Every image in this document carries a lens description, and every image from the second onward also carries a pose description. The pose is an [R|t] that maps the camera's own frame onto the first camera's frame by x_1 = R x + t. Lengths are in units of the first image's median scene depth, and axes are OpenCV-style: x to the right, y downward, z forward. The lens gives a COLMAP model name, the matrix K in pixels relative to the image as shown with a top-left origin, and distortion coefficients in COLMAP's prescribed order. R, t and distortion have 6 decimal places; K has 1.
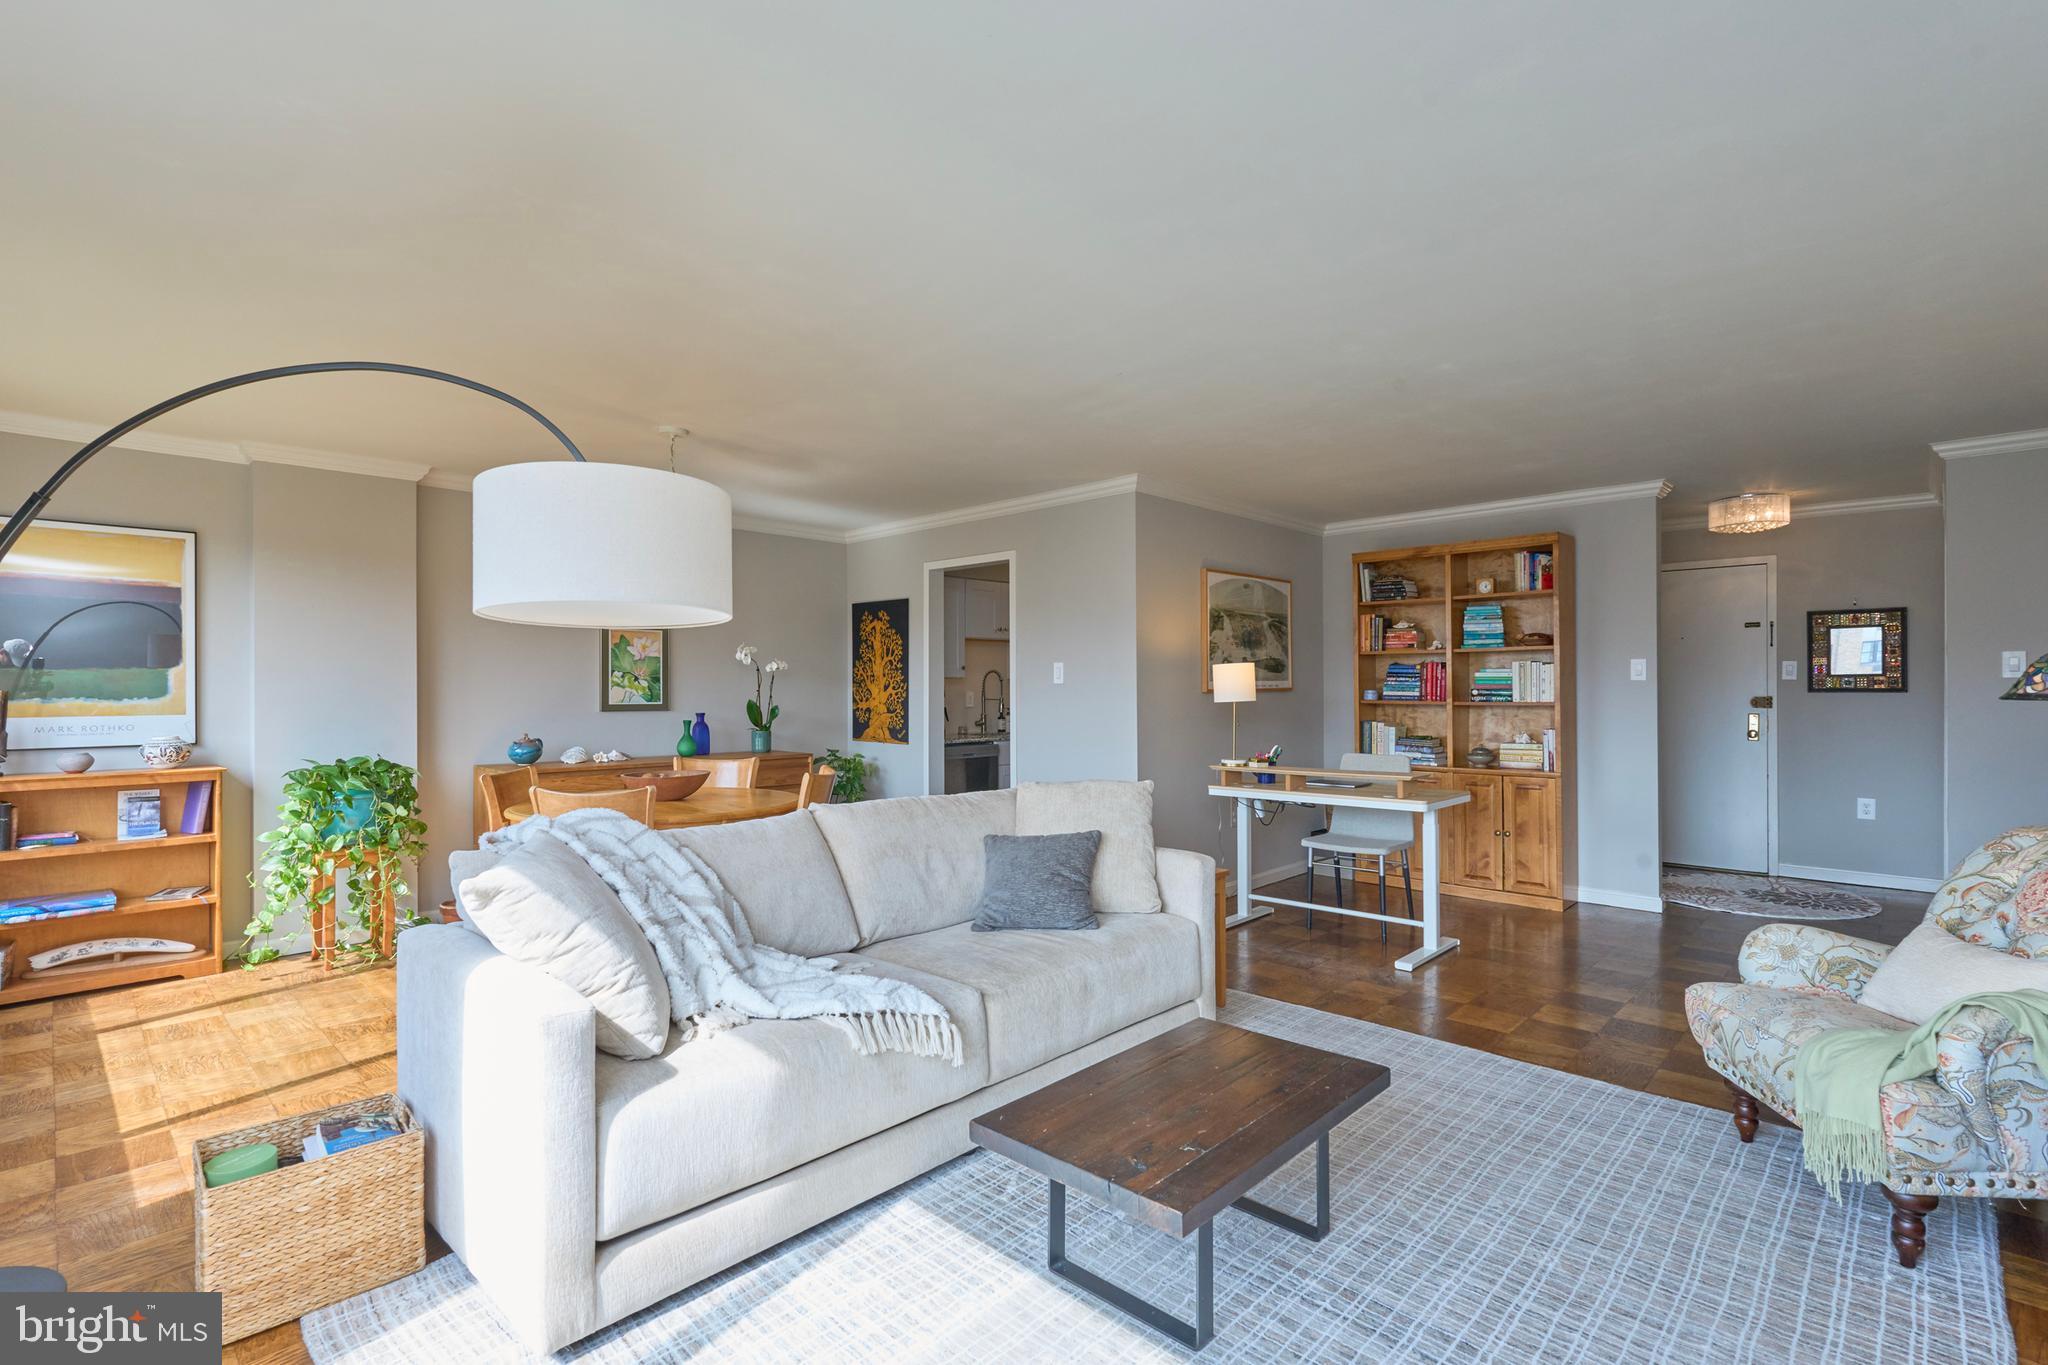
lens RADIAL K [[948.1, 0, 1004.0], [0, 948.1, 682.9], [0, 0, 1]] dist [0.005836, -0.002758]
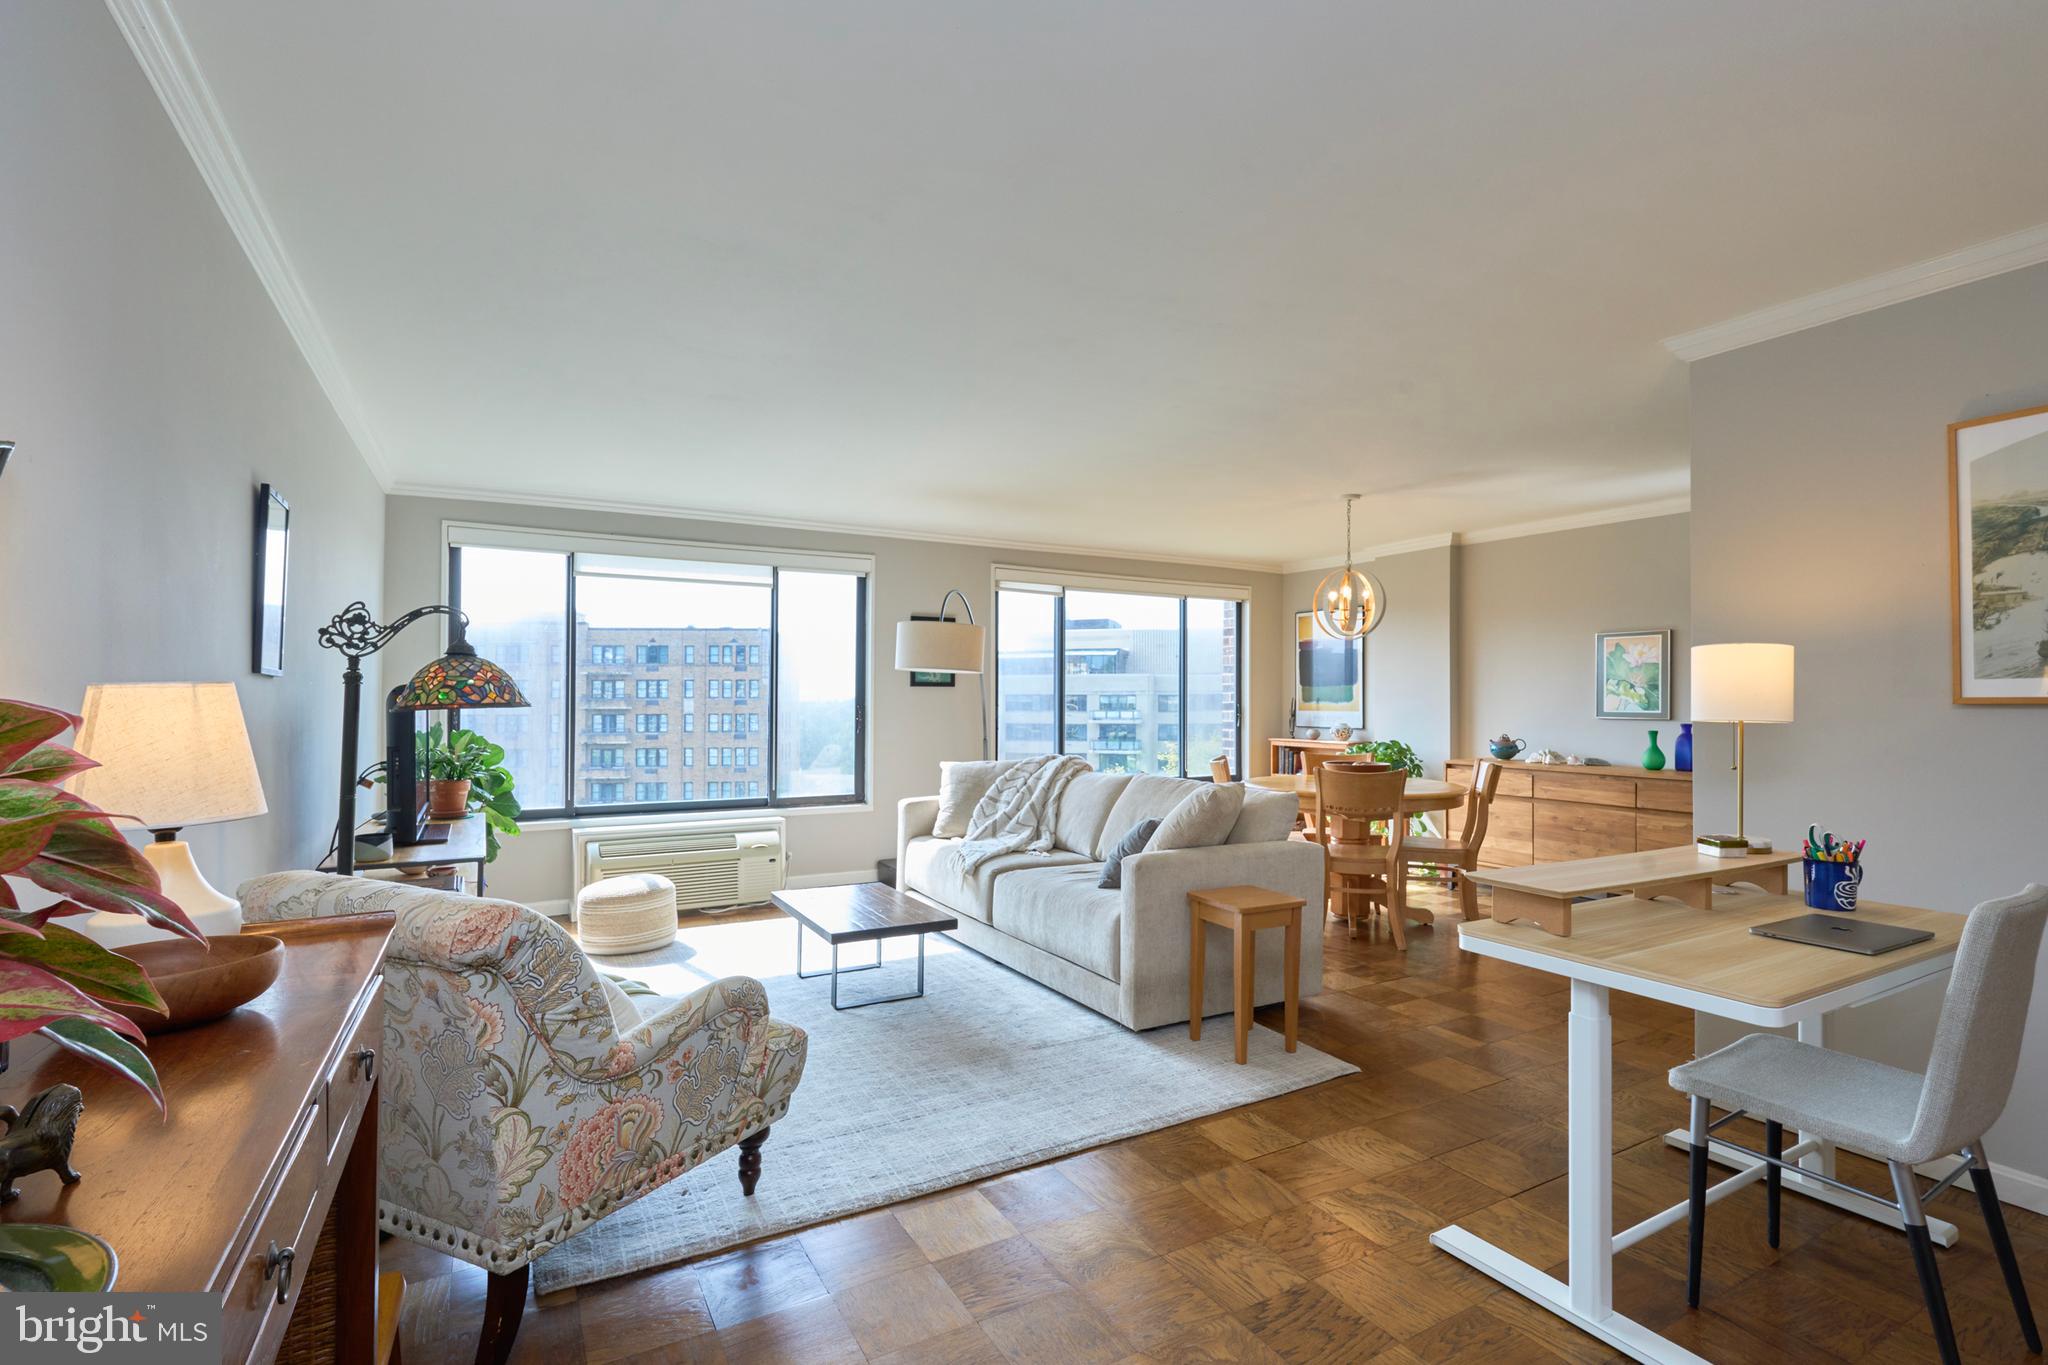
lens RADIAL K [[948.1, 0, 1038.4], [0, 948.1, 688.5], [0, 0, 1]] dist [0.005836, -0.002758]
pose [[-0.274287, -0.008600, -0.961609, 0.715751], [0.005141, 0.999933, -0.010409, 0.004878], [0.961634, -0.007799, -0.274224, 0.669476]]
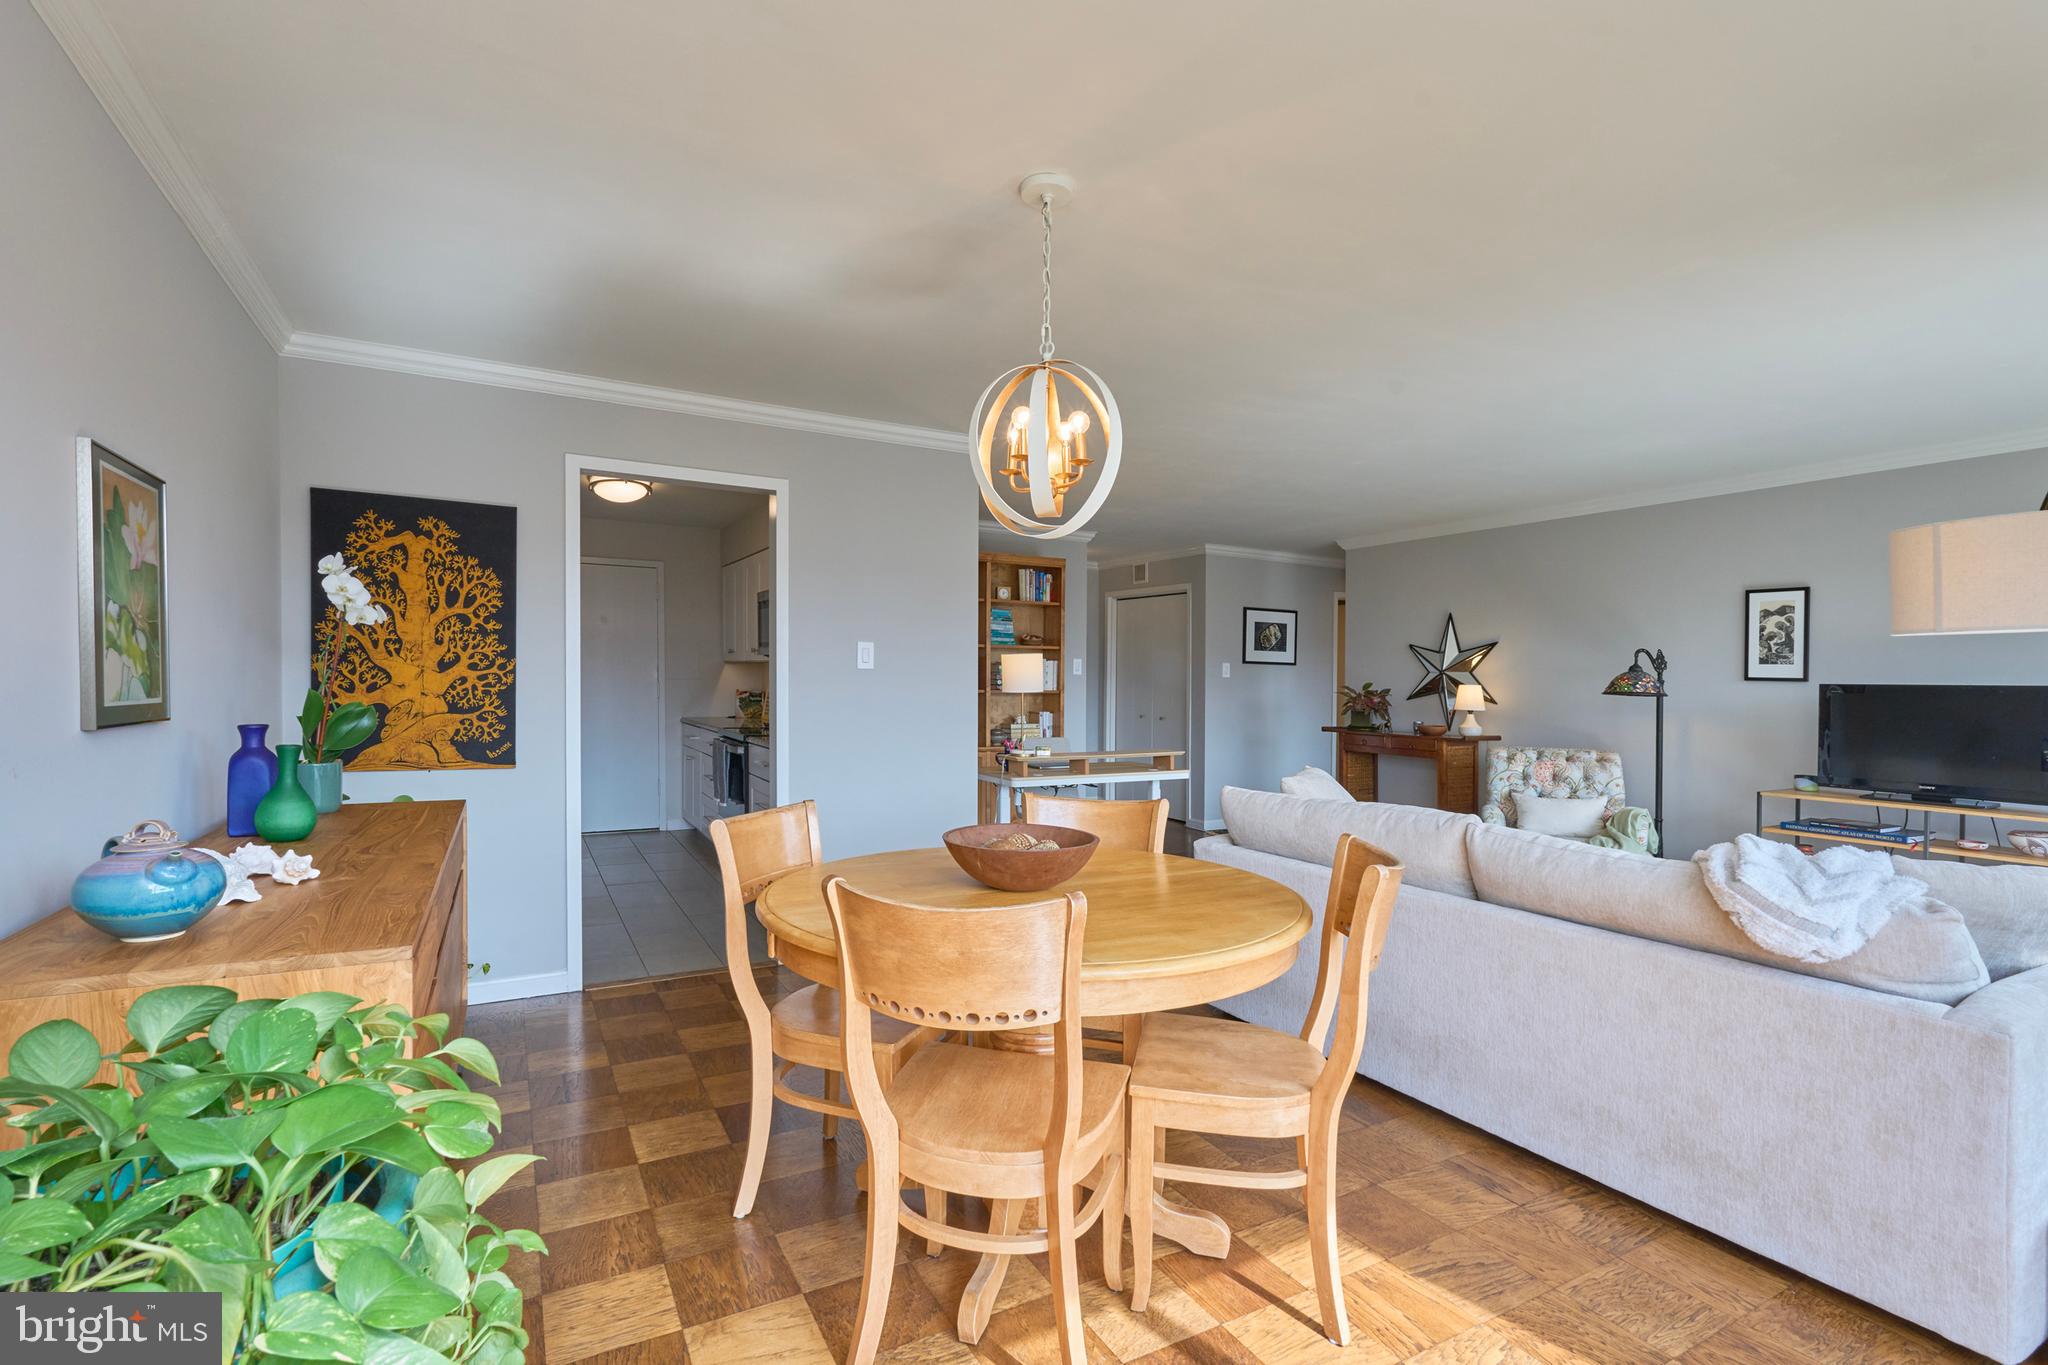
lens RADIAL K [[948.1, 0, 1026.4], [0, 948.1, 692.5], [0, 0, 1]] dist [0.005836, -0.002758]
pose [[0.294806, -0.005479, 0.955542, -0.583551], [-0.023099, 0.999650, 0.012859, 0.006383], [-0.955278, -0.025863, 0.294576, 0.578666]]
